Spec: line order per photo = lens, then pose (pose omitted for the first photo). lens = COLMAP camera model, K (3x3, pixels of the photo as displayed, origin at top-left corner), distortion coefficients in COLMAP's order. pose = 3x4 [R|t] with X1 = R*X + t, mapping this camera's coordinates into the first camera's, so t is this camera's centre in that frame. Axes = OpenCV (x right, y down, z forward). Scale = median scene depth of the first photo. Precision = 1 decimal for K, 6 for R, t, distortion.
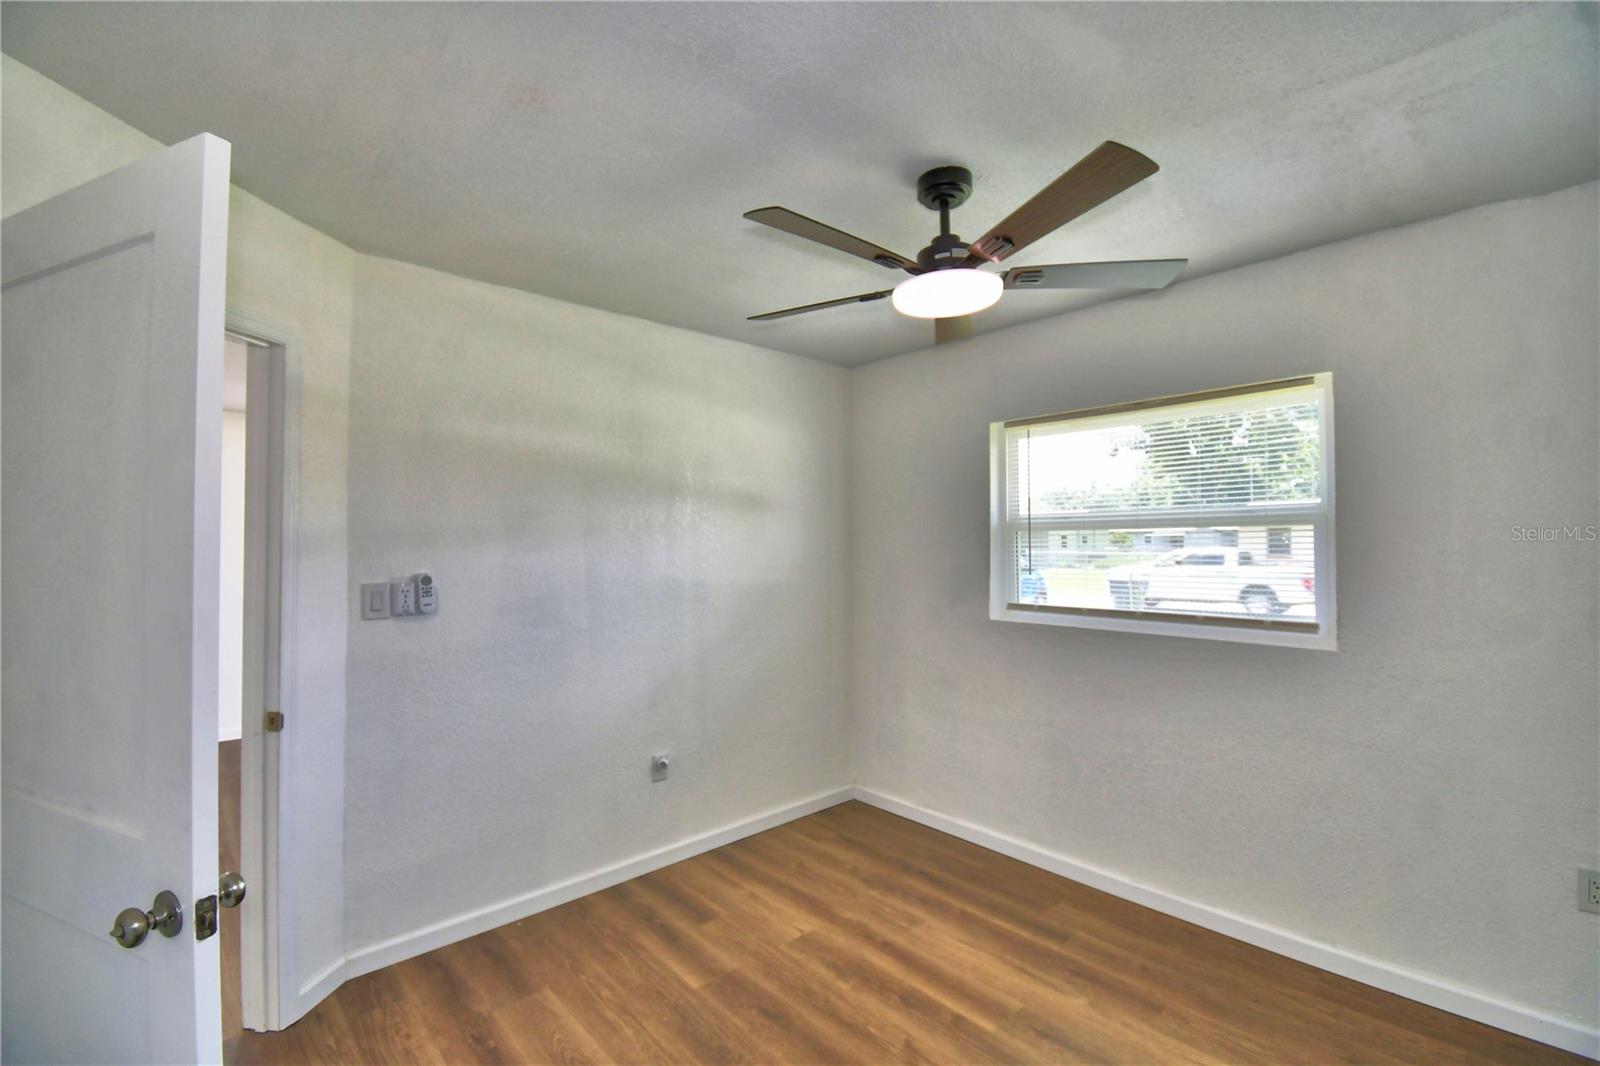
lens RADIAL K [[700.0, 0, 805.5], [0, 700.0, 531.5], [0, 0, 1]] dist [0.014654, -0.018701]
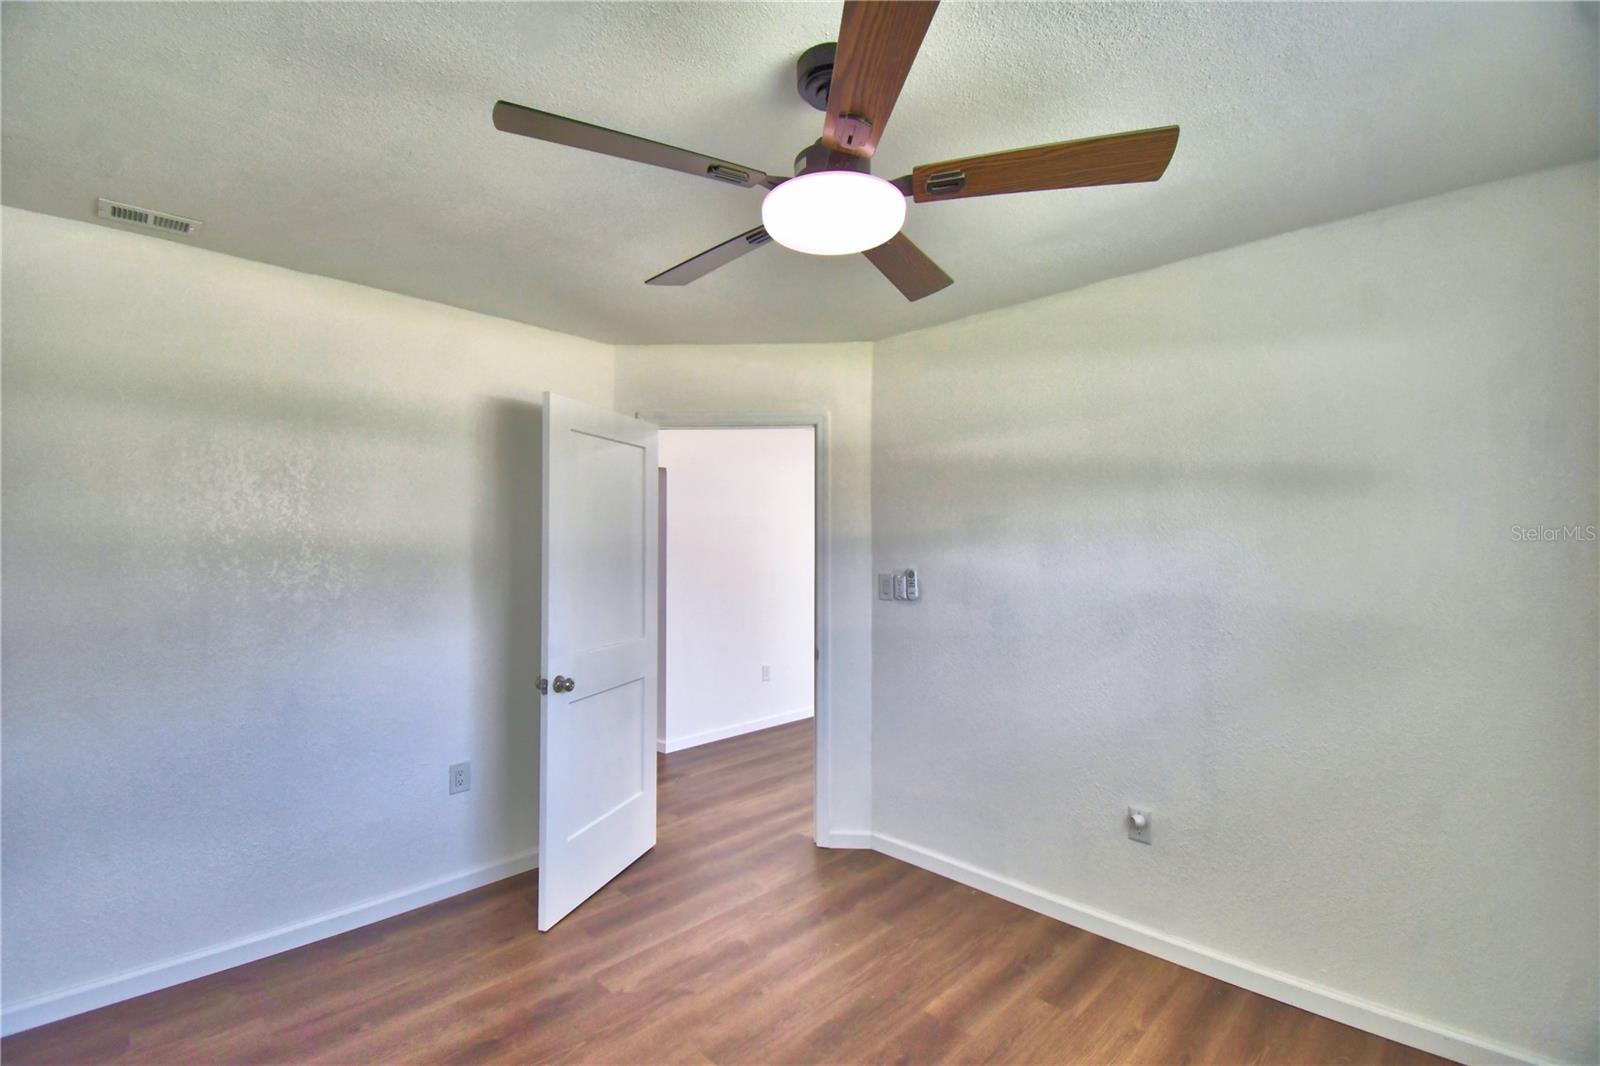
lens RADIAL K [[700.0, 0, 771.3], [0, 700.0, 528.3], [0, 0, 1]] dist [0.014654, -0.018701]
pose [[0.039956, -0.018592, -0.999028, 0.631224], [0.019234, 0.999656, -0.017834, 0.002514], [0.999016, -0.018503, 0.040300, 0.594441]]
